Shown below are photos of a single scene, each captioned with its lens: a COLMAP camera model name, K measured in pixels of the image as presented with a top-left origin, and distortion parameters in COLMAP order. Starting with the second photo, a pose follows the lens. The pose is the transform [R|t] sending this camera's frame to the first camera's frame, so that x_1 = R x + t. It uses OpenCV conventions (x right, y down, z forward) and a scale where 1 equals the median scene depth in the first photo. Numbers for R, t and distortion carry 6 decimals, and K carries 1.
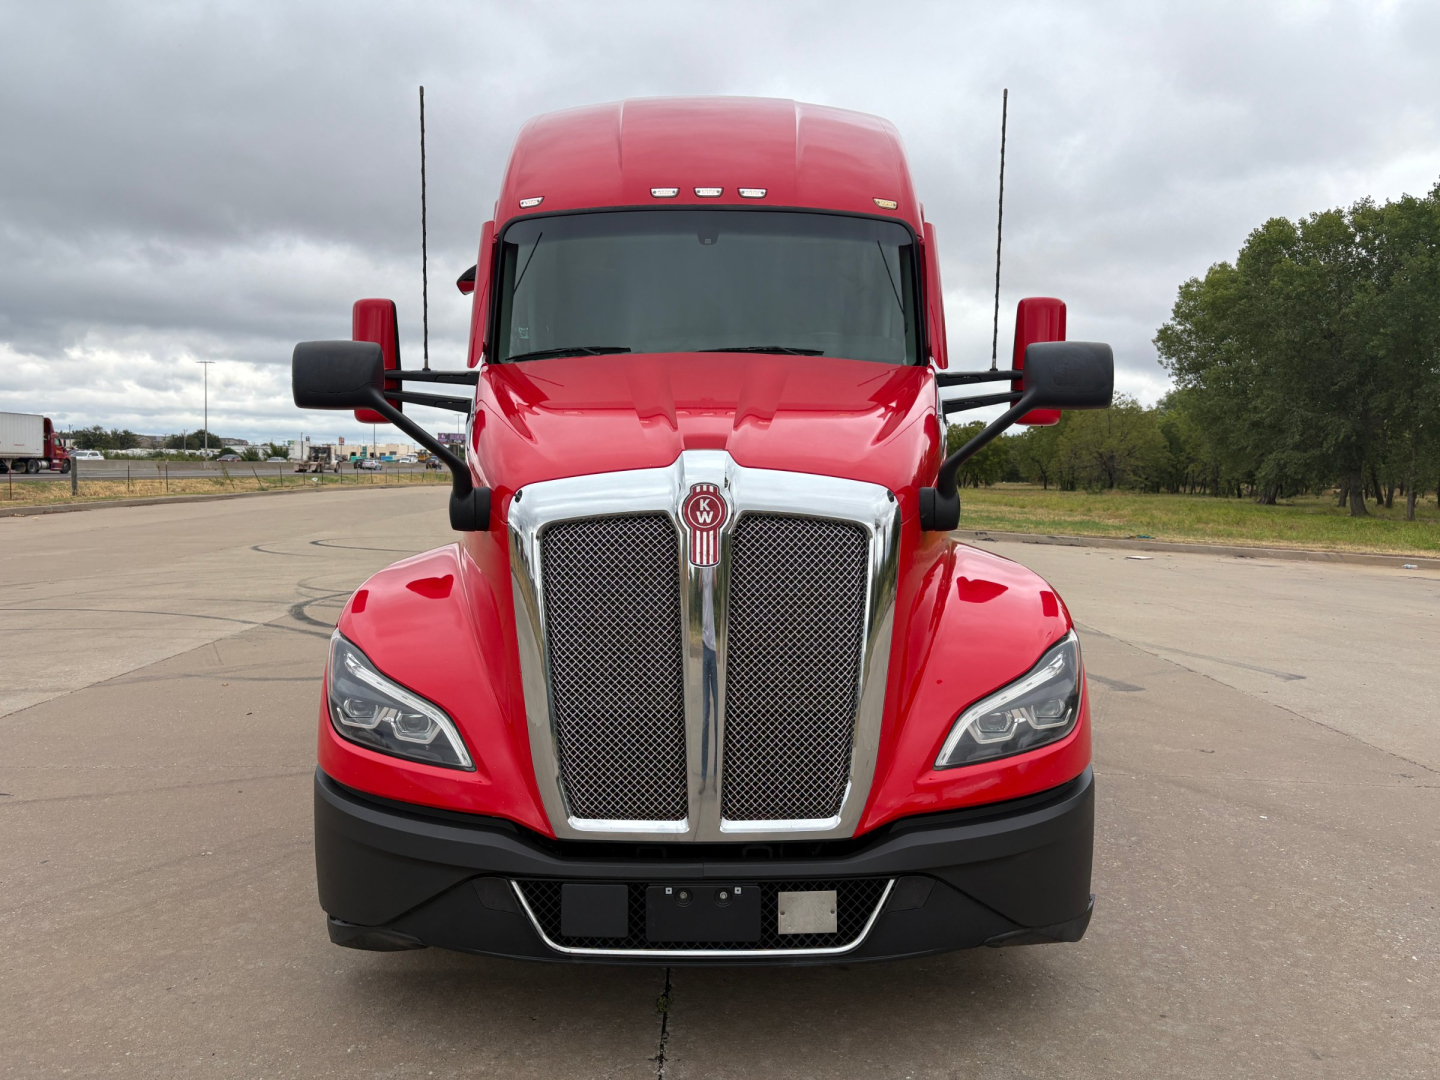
lens RADIAL K [[1126.0, 0, 720.0], [0, 1126.0, 540.0], [0, 0, 1]] dist [-0.004285, -0.008200]
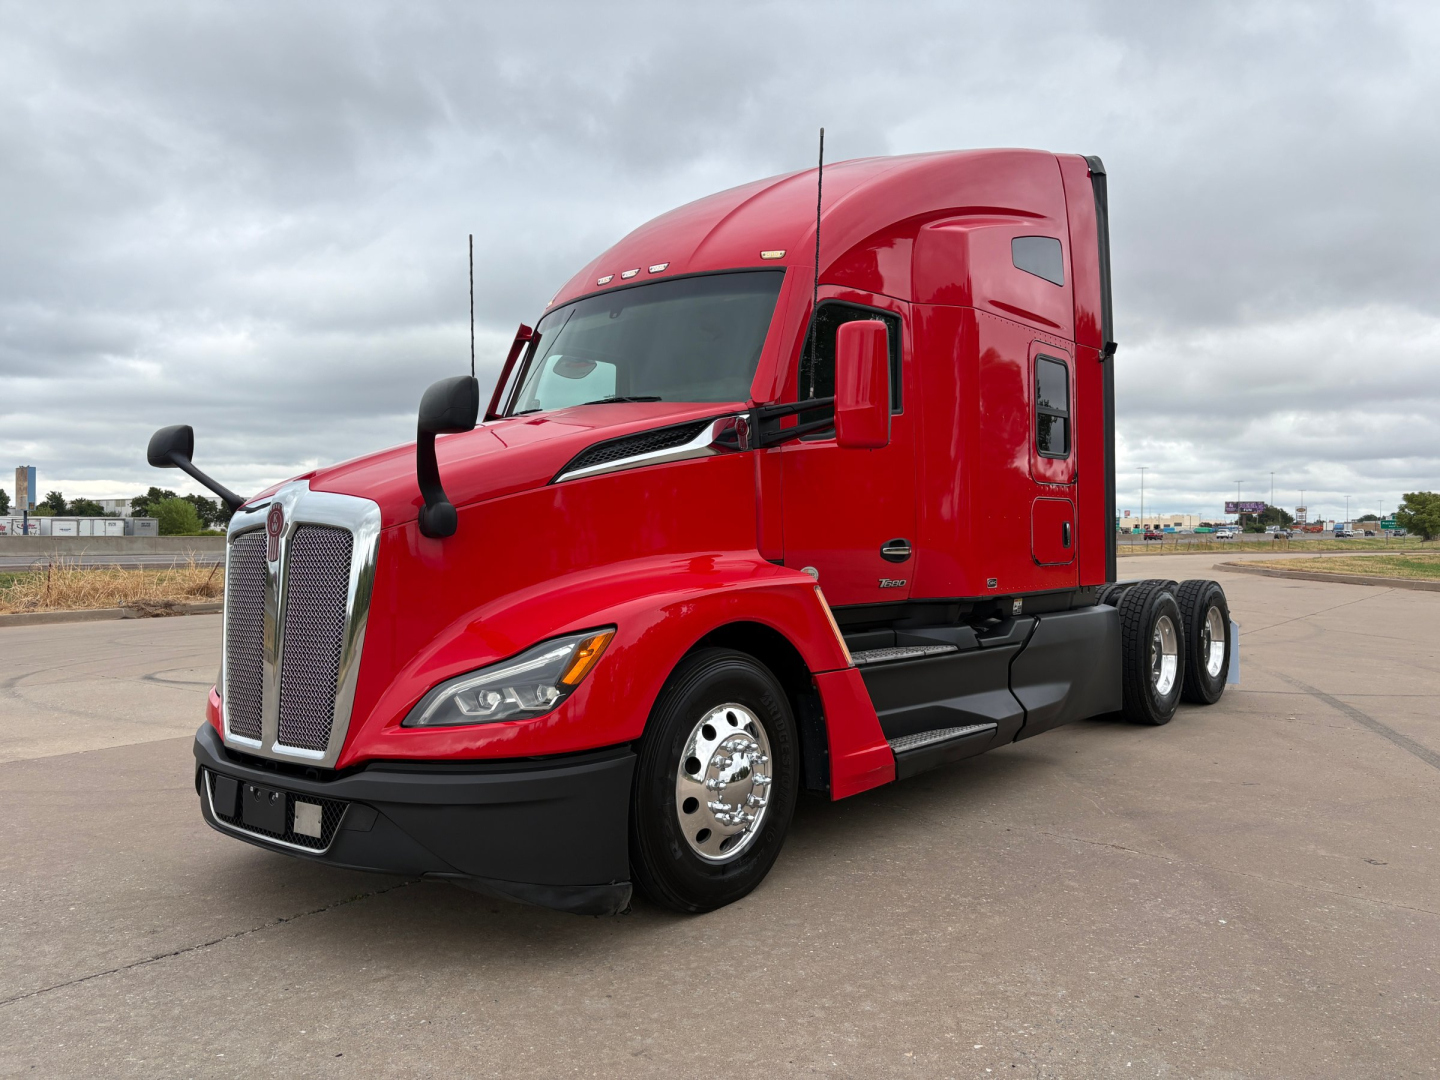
lens RADIAL K [[1094.7, 0, 720.0], [0, 1094.7, 540.0], [0, 0, 1]] dist [0.010702, 0.007510]
pose [[0.773937, -0.015967, -0.633061, 1.285814], [-0.025081, 0.998125, -0.055837, 0.059617], [0.632766, 0.059093, 0.772085, 0.282171]]
